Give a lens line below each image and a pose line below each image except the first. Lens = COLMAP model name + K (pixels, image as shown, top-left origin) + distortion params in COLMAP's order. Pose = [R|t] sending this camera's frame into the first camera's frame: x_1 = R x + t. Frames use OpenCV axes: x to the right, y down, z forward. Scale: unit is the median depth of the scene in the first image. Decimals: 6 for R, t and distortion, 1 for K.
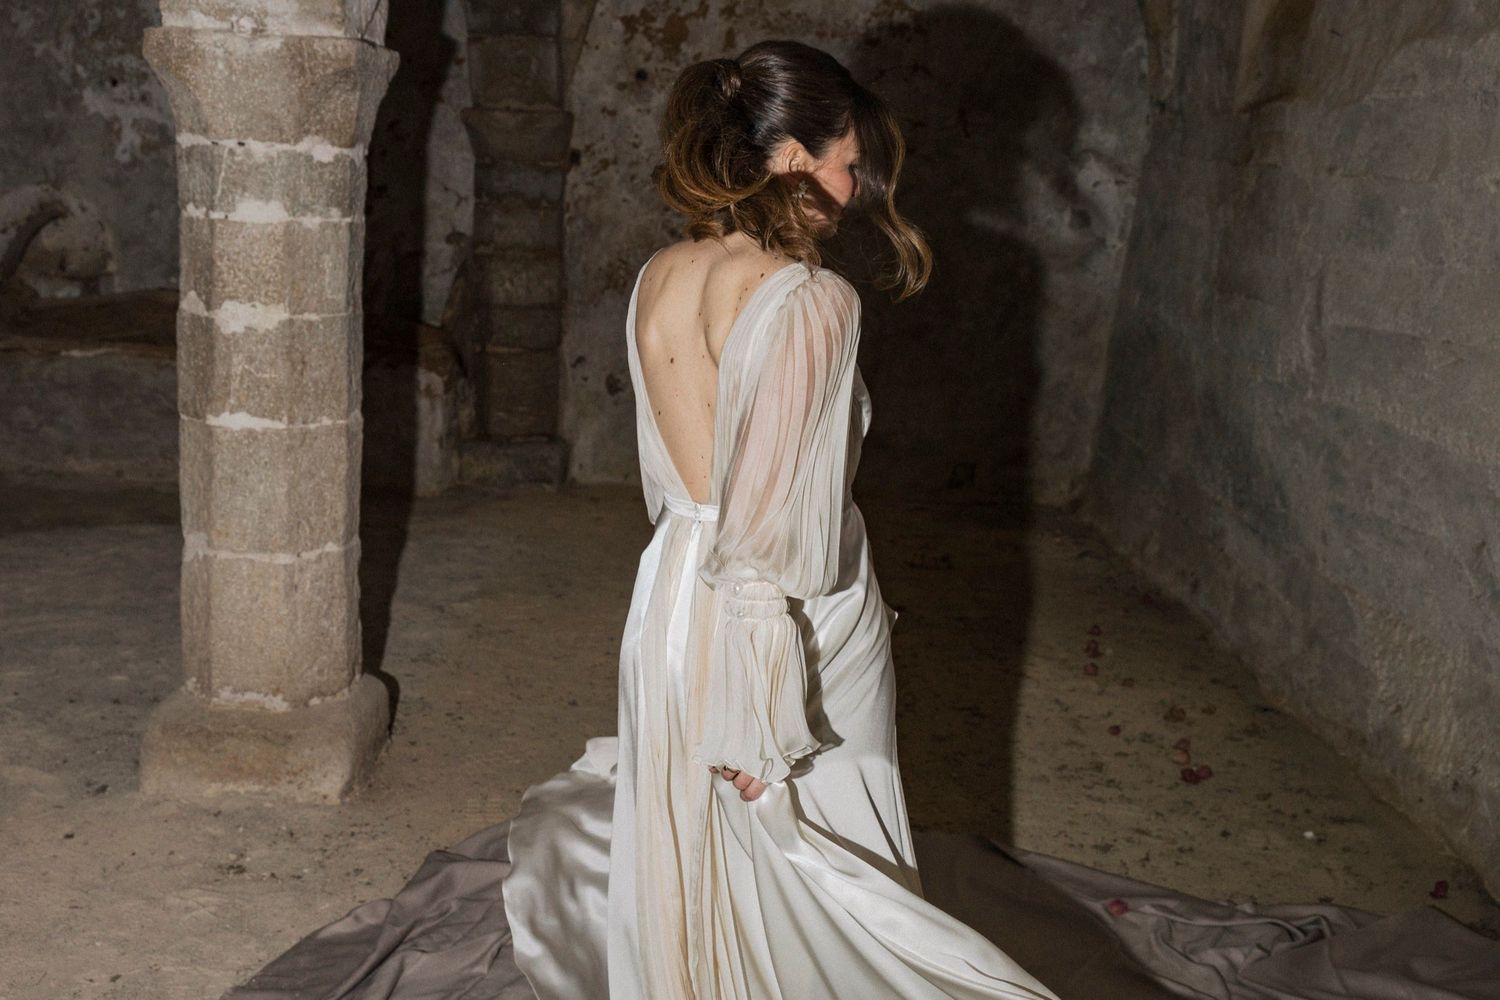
lens RADIAL K [[1698.5, 0, 769.9], [0, 1698.5, 490.0], [0, 0, 1]] dist [-0.000606, 0.000000]
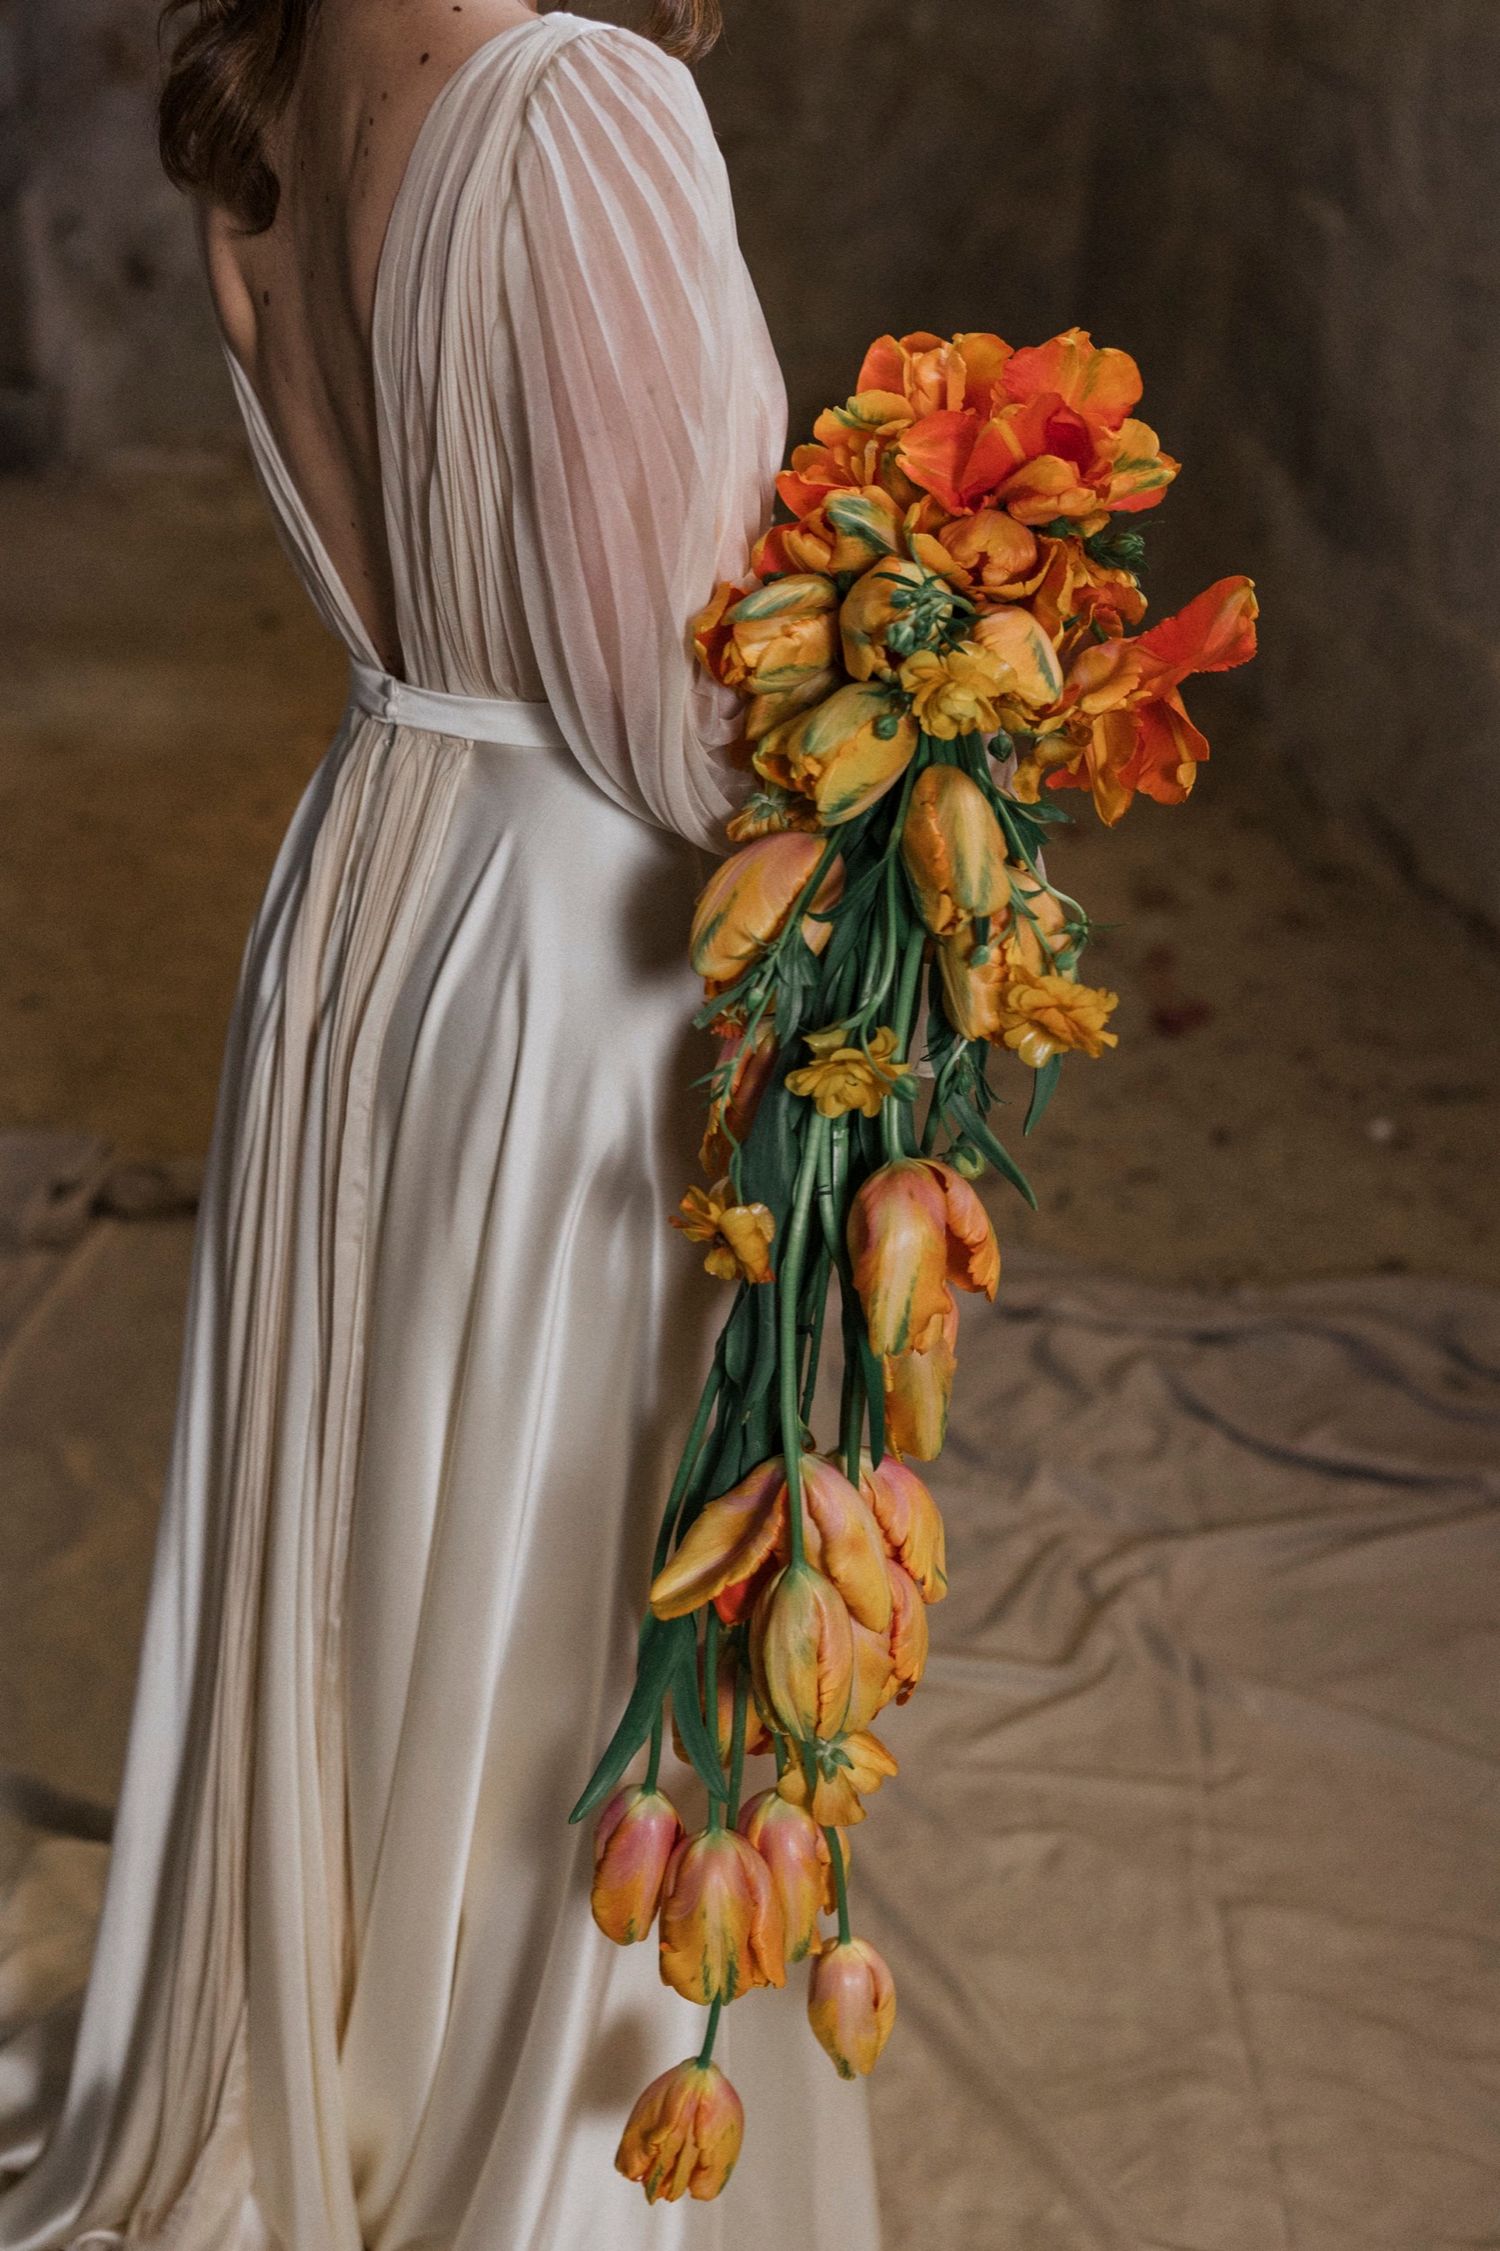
lens RADIAL K [[2837.4, 0, 851.2], [0, 2837.4, 1037.2], [0, 0, 1]] dist [0.064672, 0.000000]
pose [[0.996486, -0.050324, 0.066963, 0.060831], [0.035230, 0.977060, 0.210031, -0.010571], [-0.075996, -0.206934, 0.975399, 0.098806]]
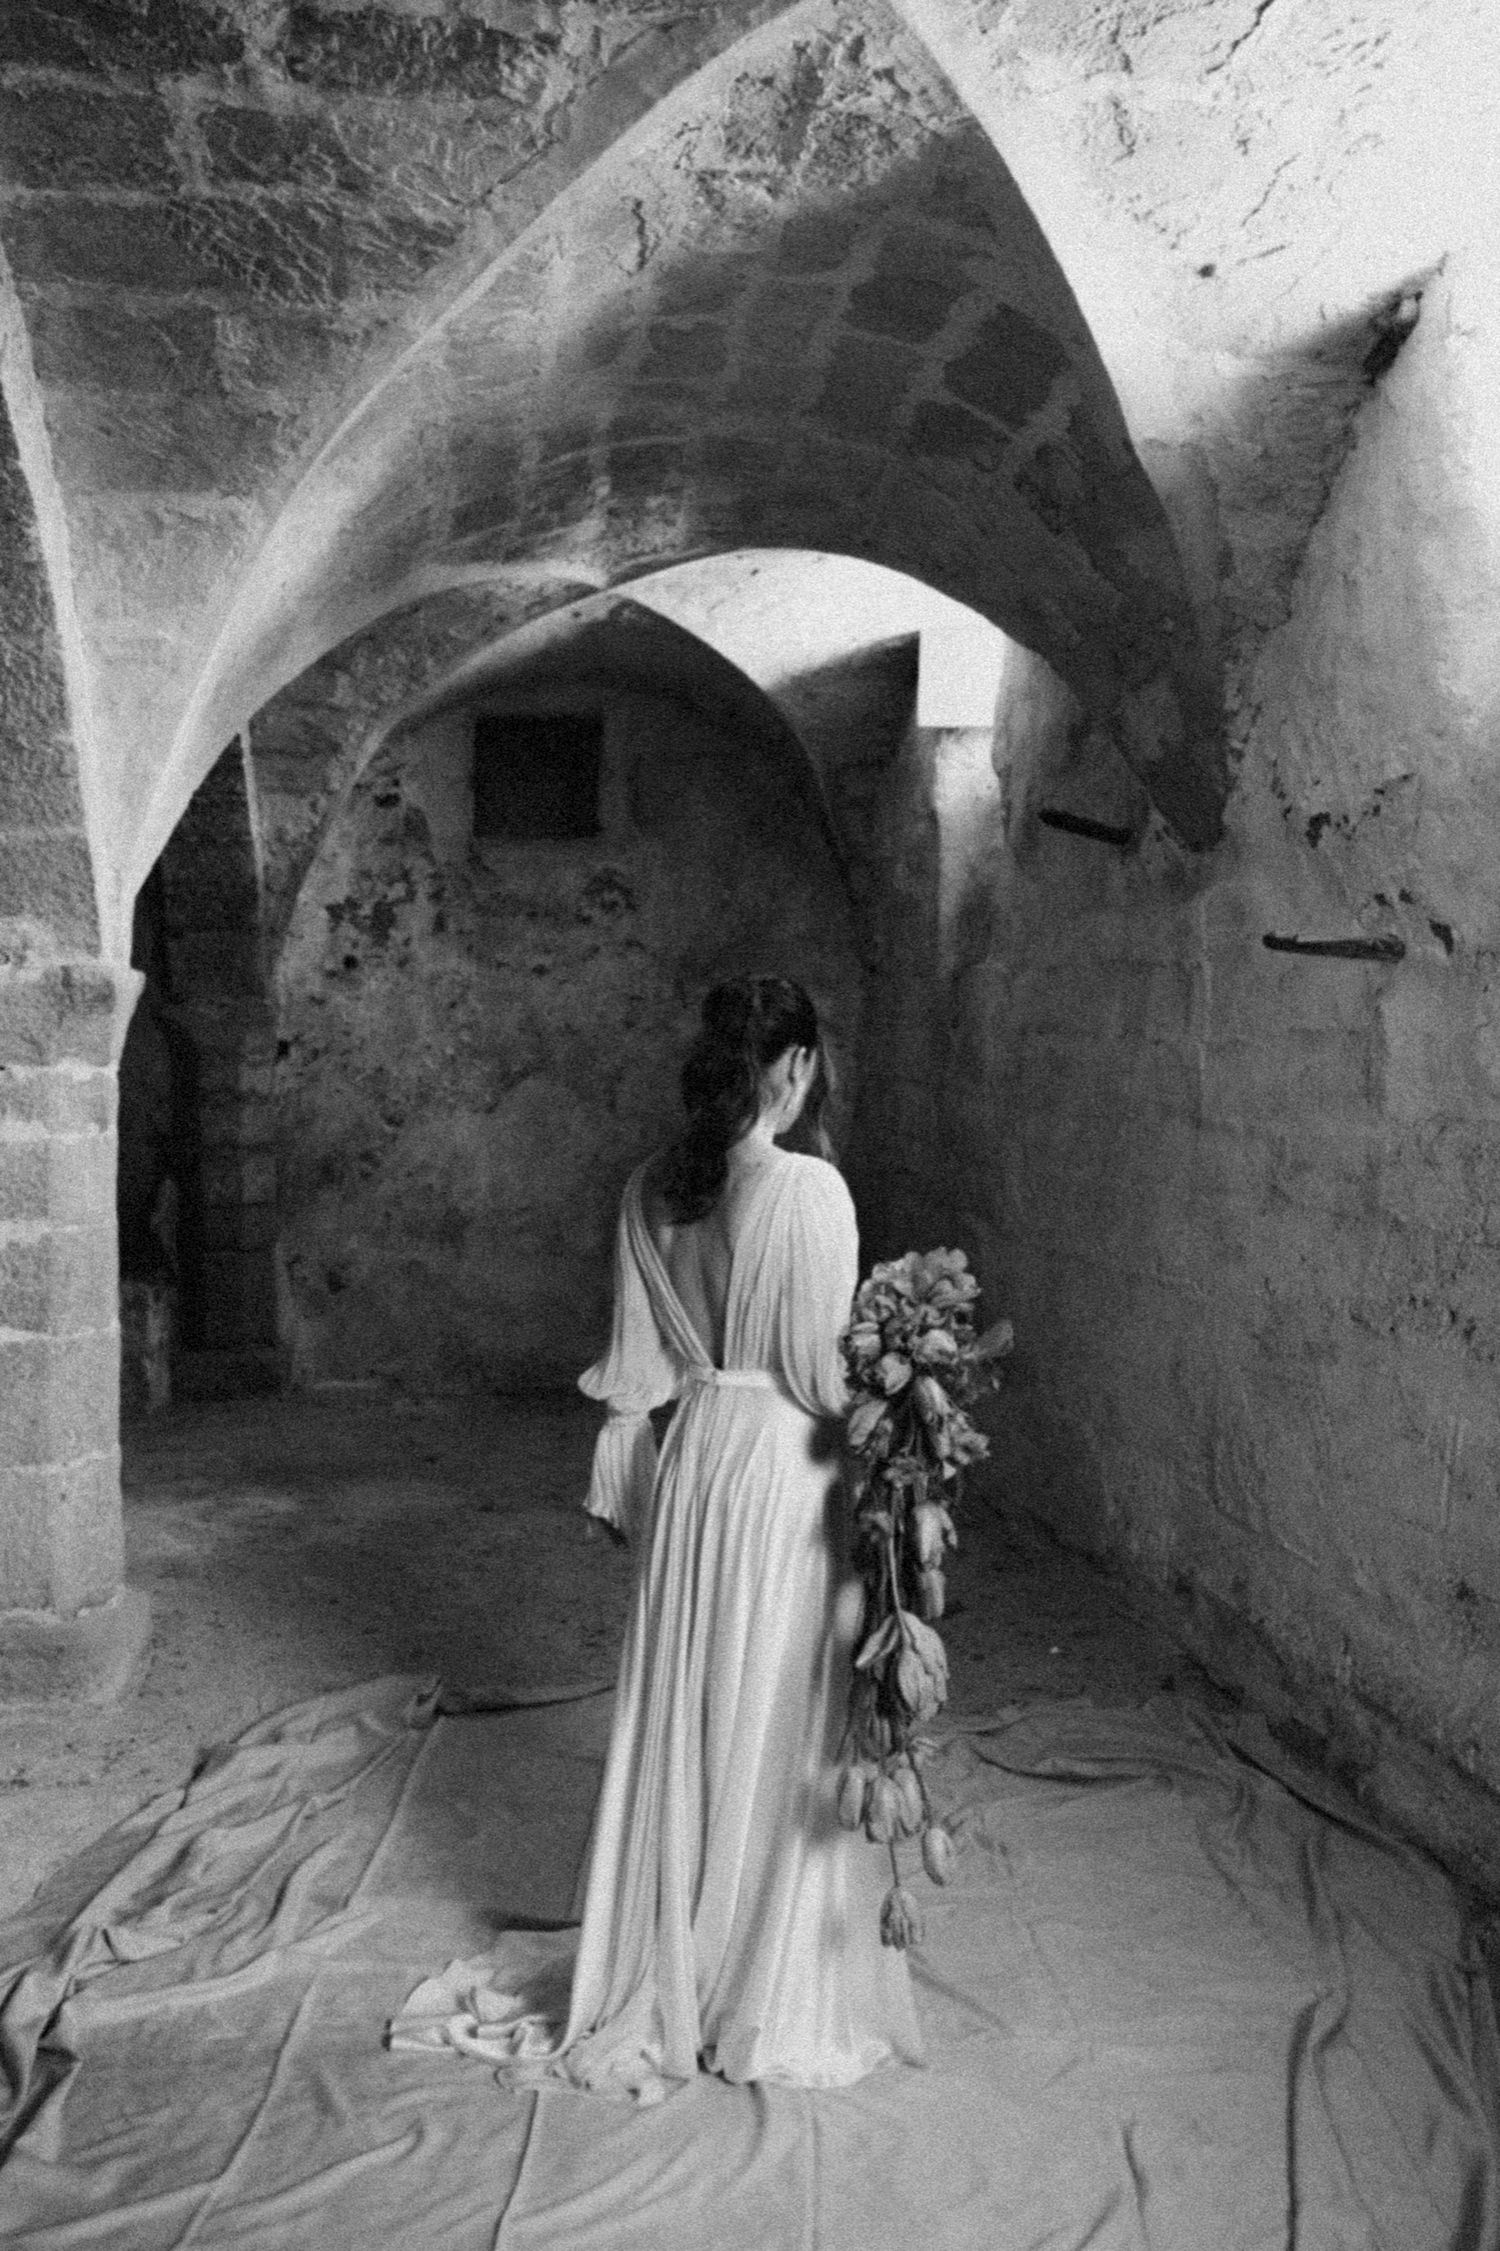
lens RADIAL K [[1970.9, 0, 789.7], [0, 1970.9, 1141.6], [0, 0, 1]] dist [-0.021009, 0.014005]
pose [[0.984624, -0.058435, 0.164624, -0.020332], [0.078591, 0.989814, -0.118711, 0.012593], [-0.156010, 0.129824, 0.979187, -0.144021]]
